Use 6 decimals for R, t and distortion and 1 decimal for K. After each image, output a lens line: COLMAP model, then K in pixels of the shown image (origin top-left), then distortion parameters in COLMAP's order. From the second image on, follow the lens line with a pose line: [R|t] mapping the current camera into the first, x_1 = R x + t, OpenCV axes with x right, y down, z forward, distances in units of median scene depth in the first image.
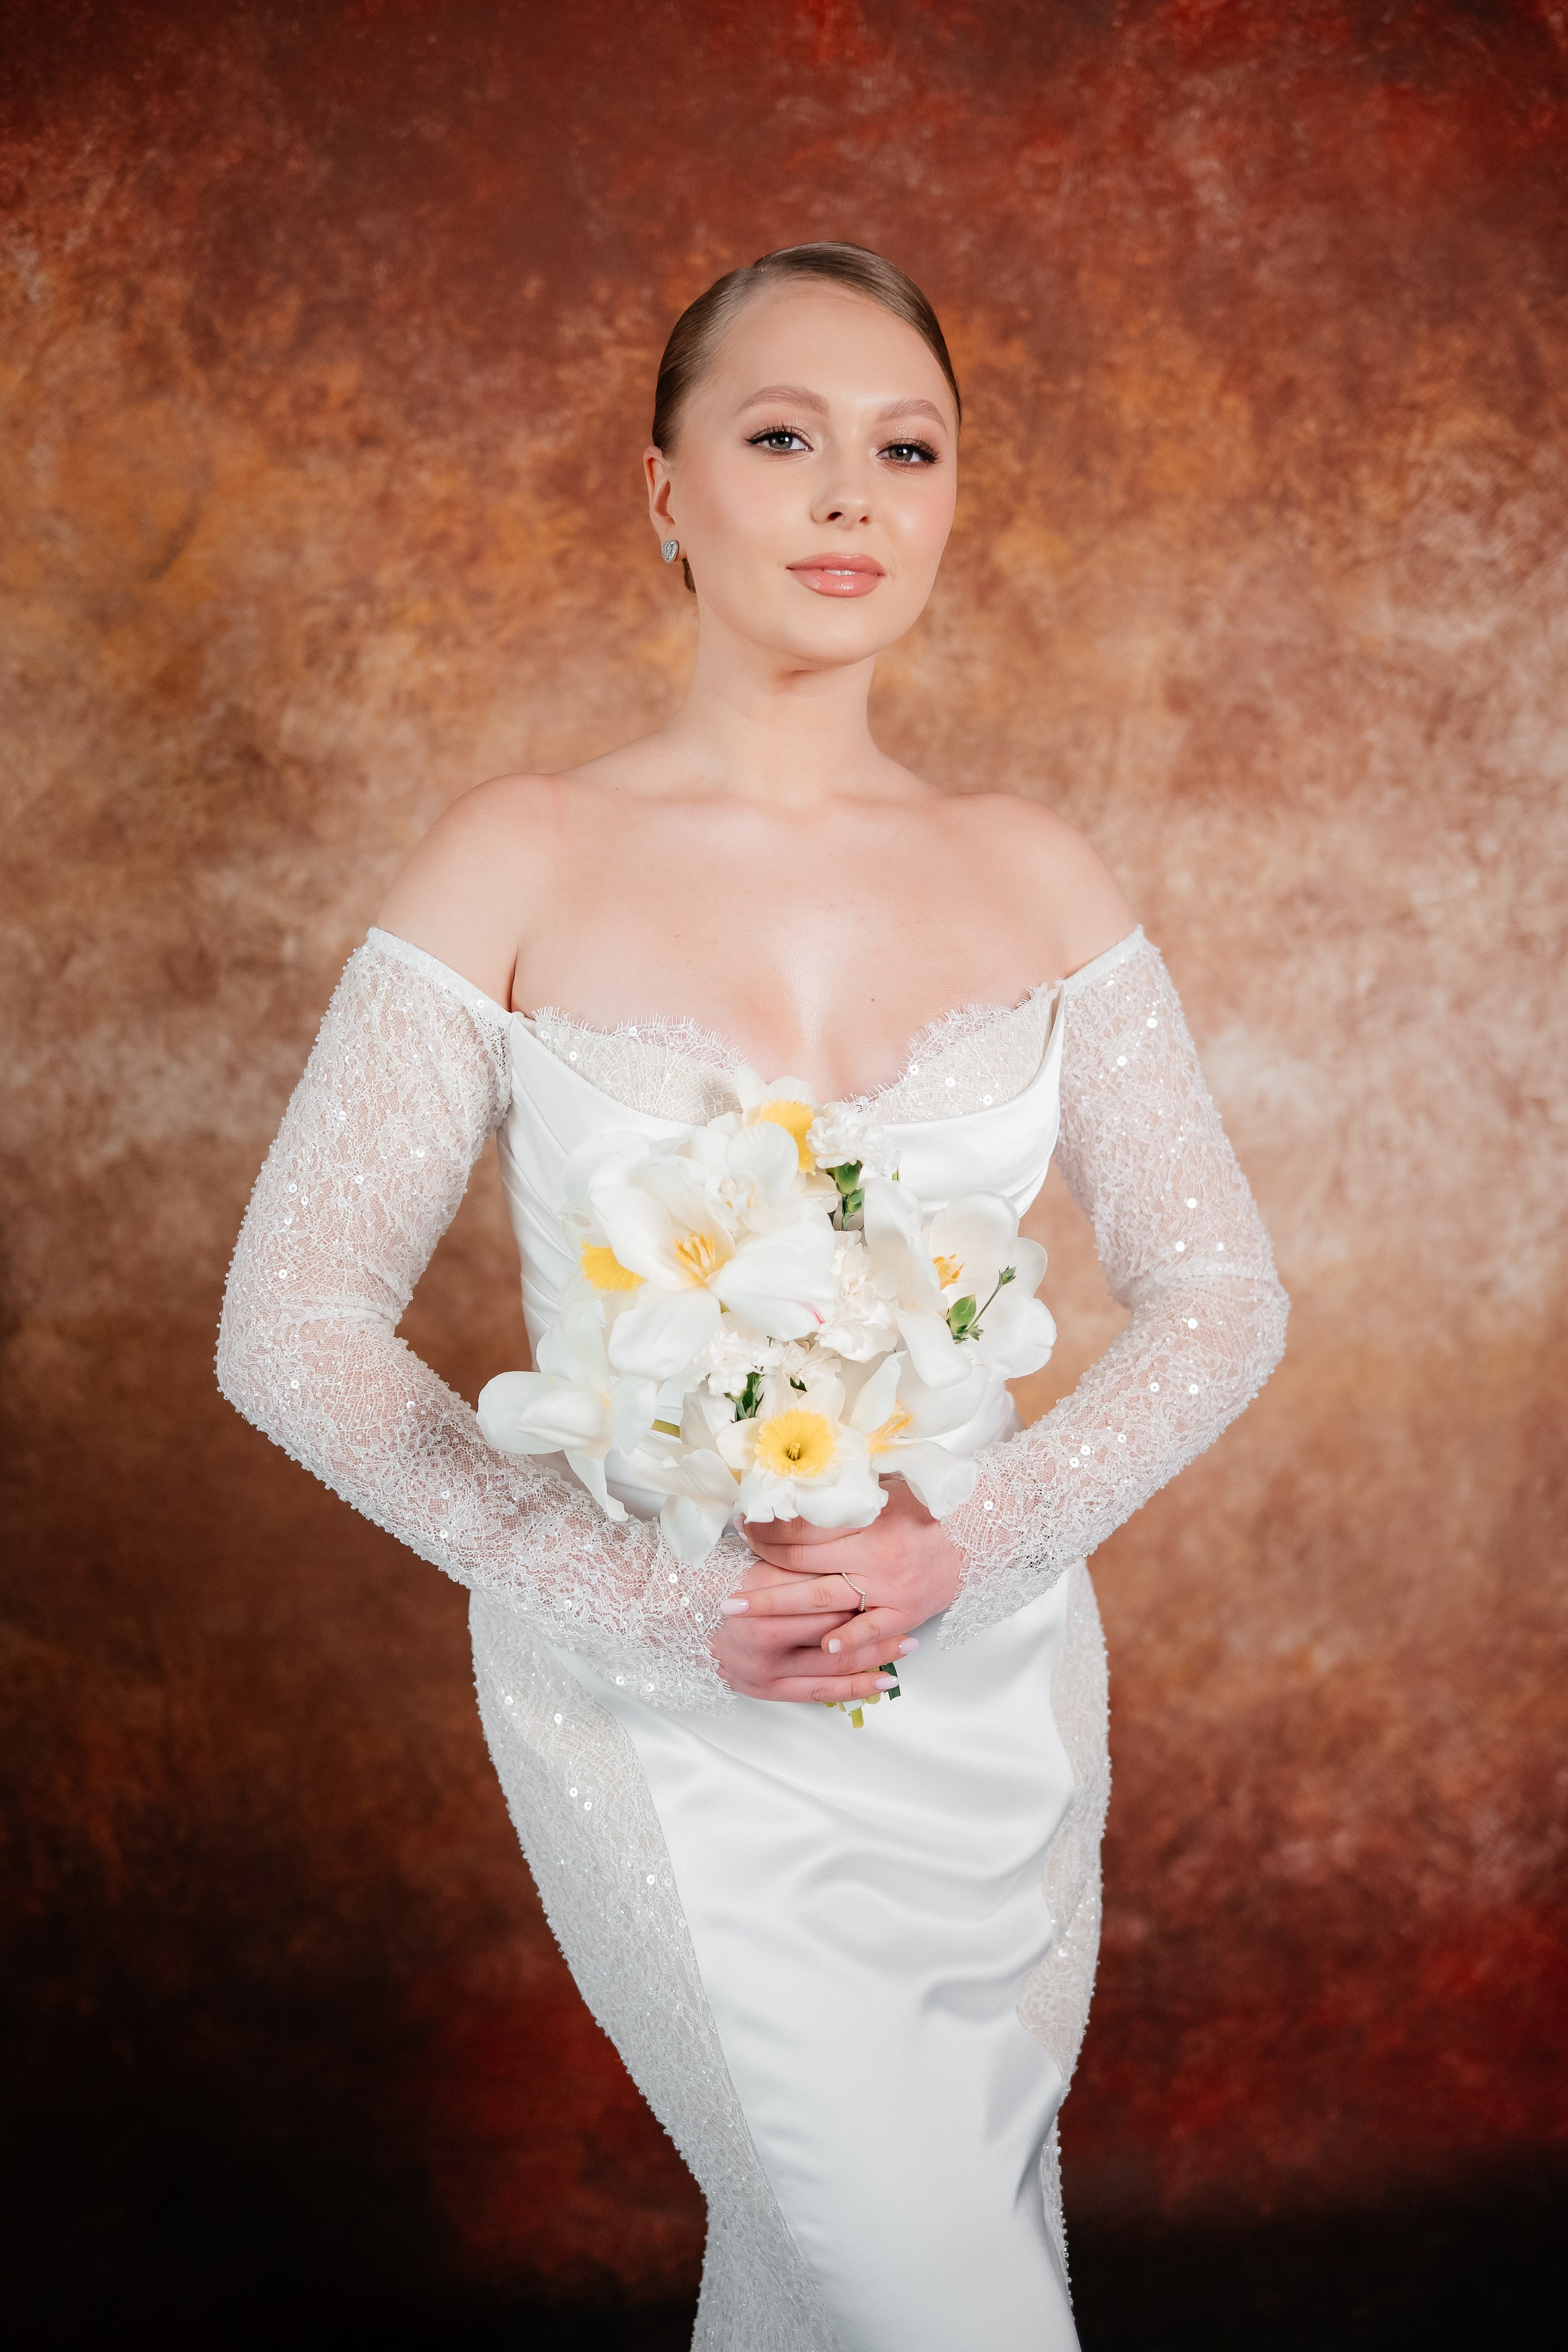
lens RADIAL K [[2683.2, 0, 770.0], [0, 2683.2, 1186.5], [0, 0, 1]] dist [-0.029160, 0.000000]
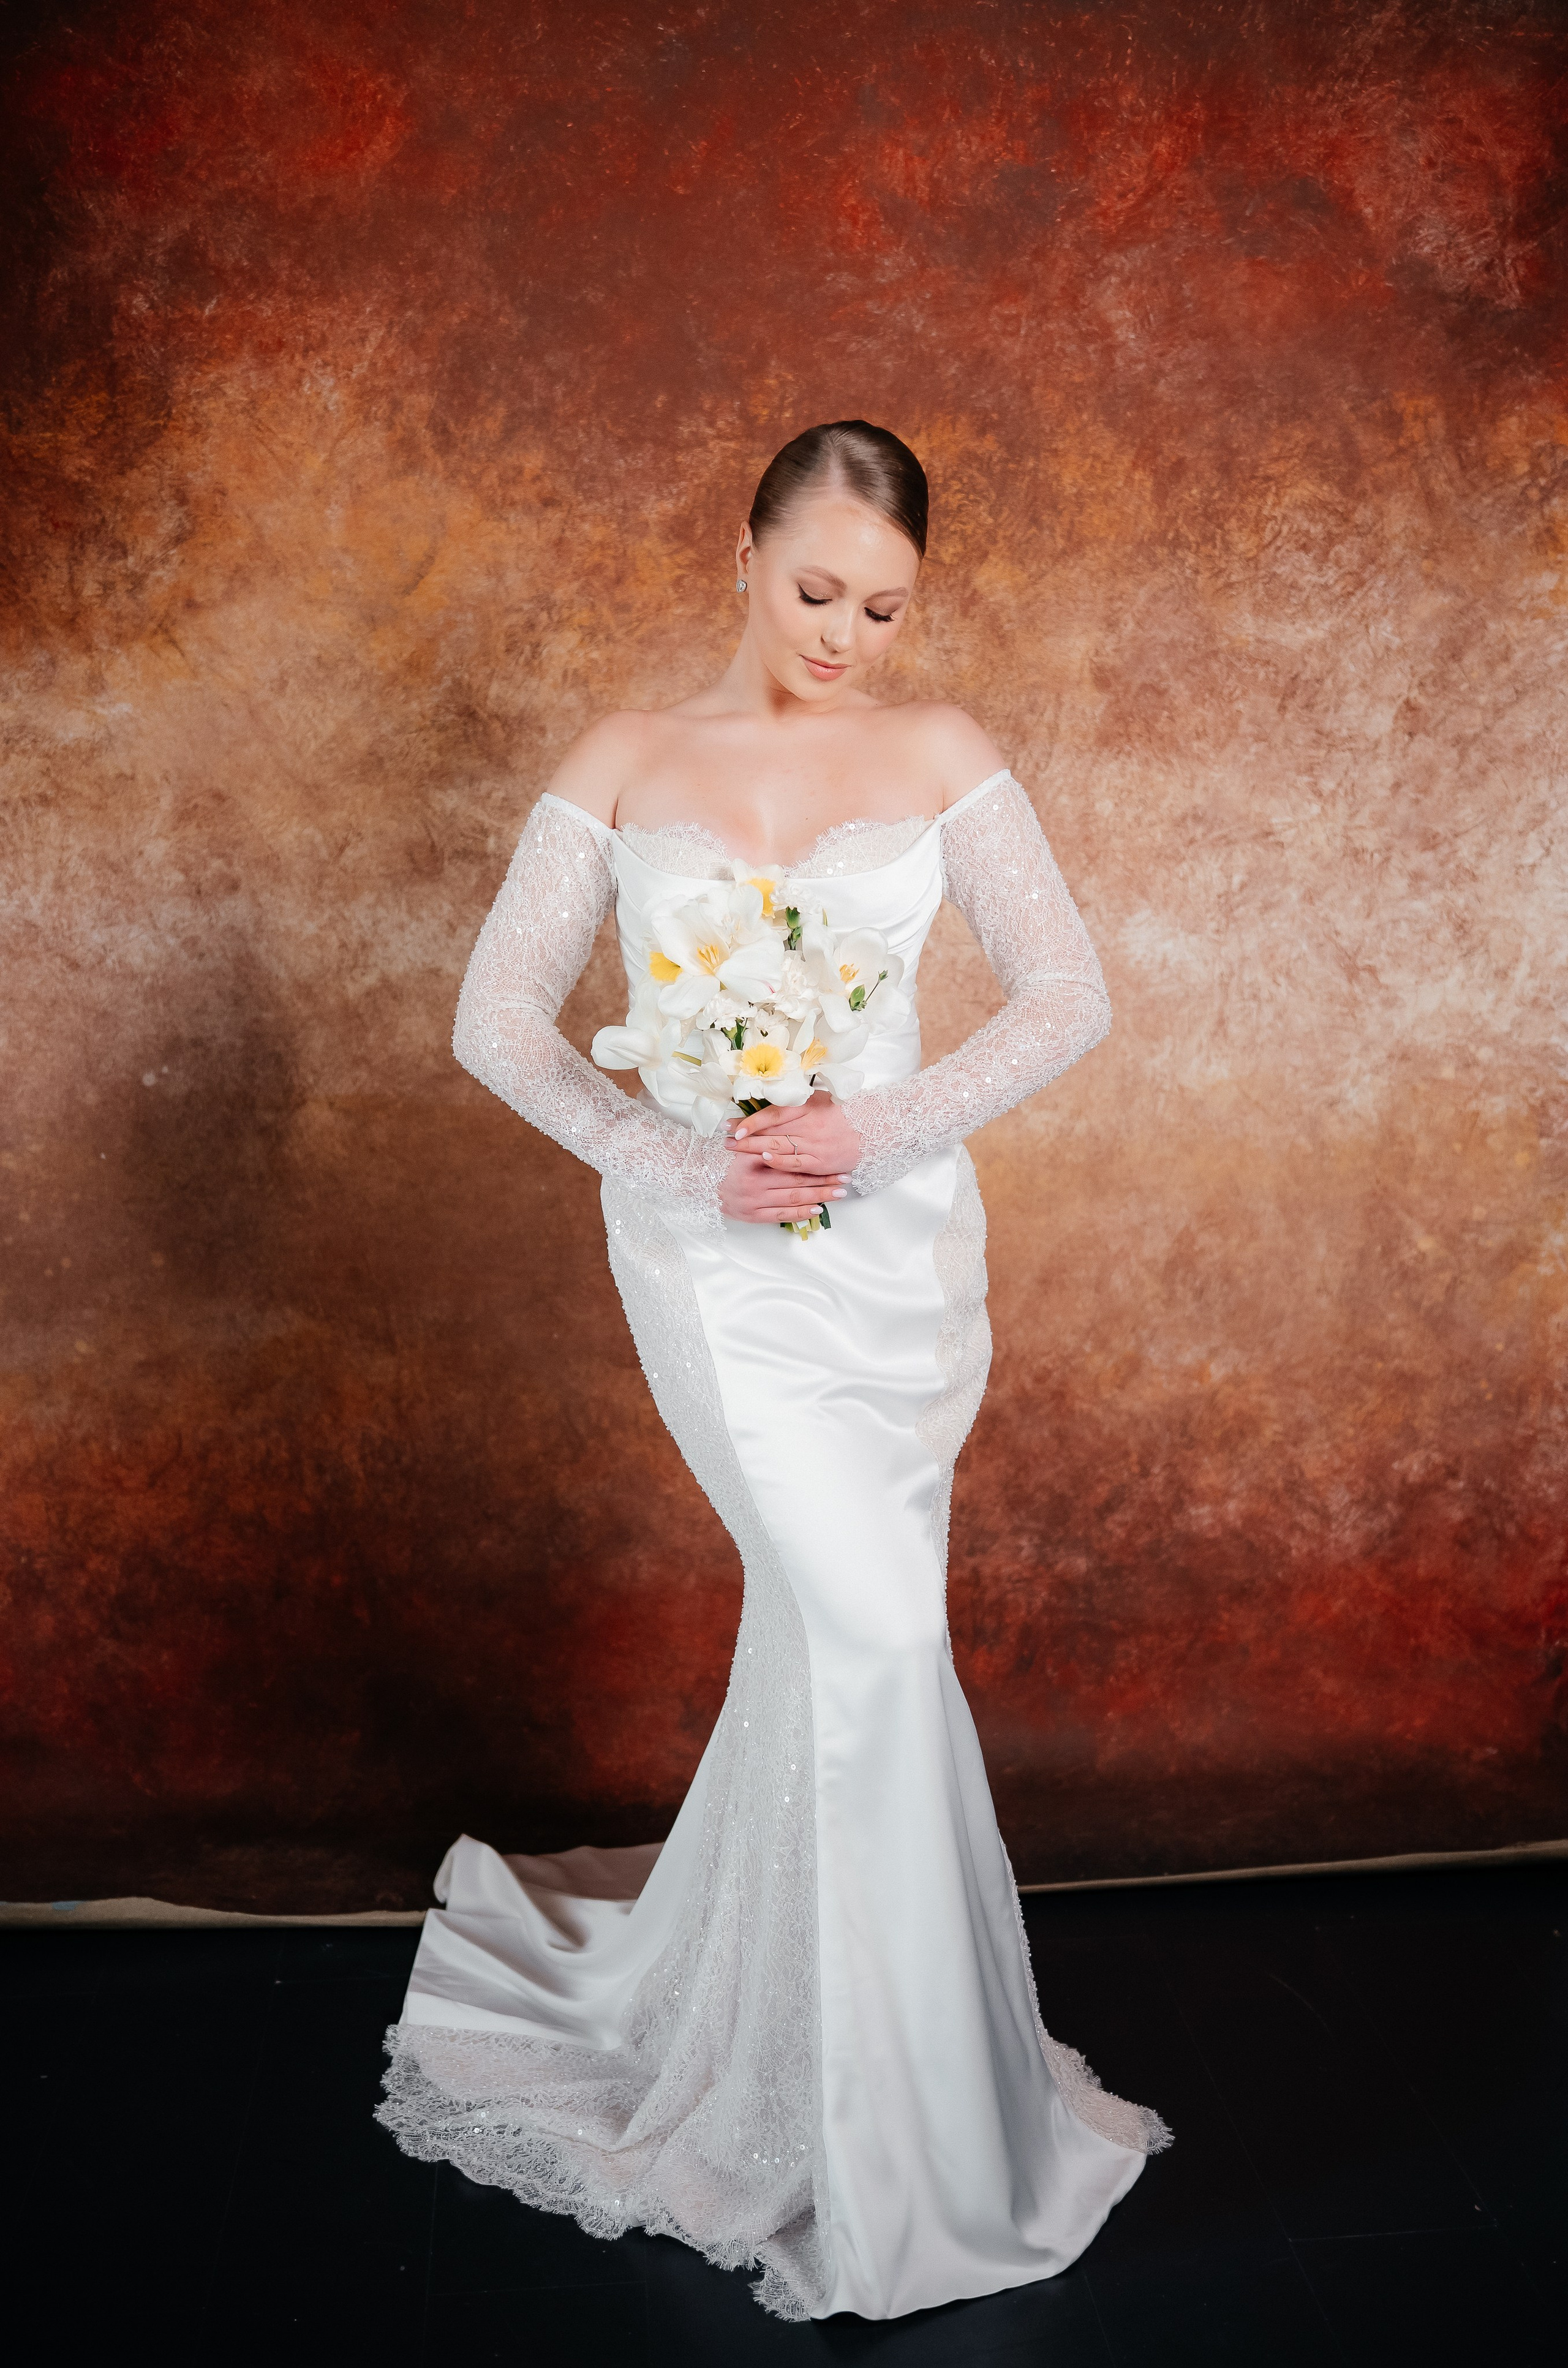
lens RADIAL K [[2625.4, 0, 797.4], [0, 2625.4, 1170.4], [0, 0, 1]] dist [-0.015744, 0.000000]
pose [[0.998281, 0.016005, -0.056385, 0.072848], [-0.016396, 0.999845, -0.006484, 0.096421], [0.056273, 0.007398, 0.998388, -0.429652]]
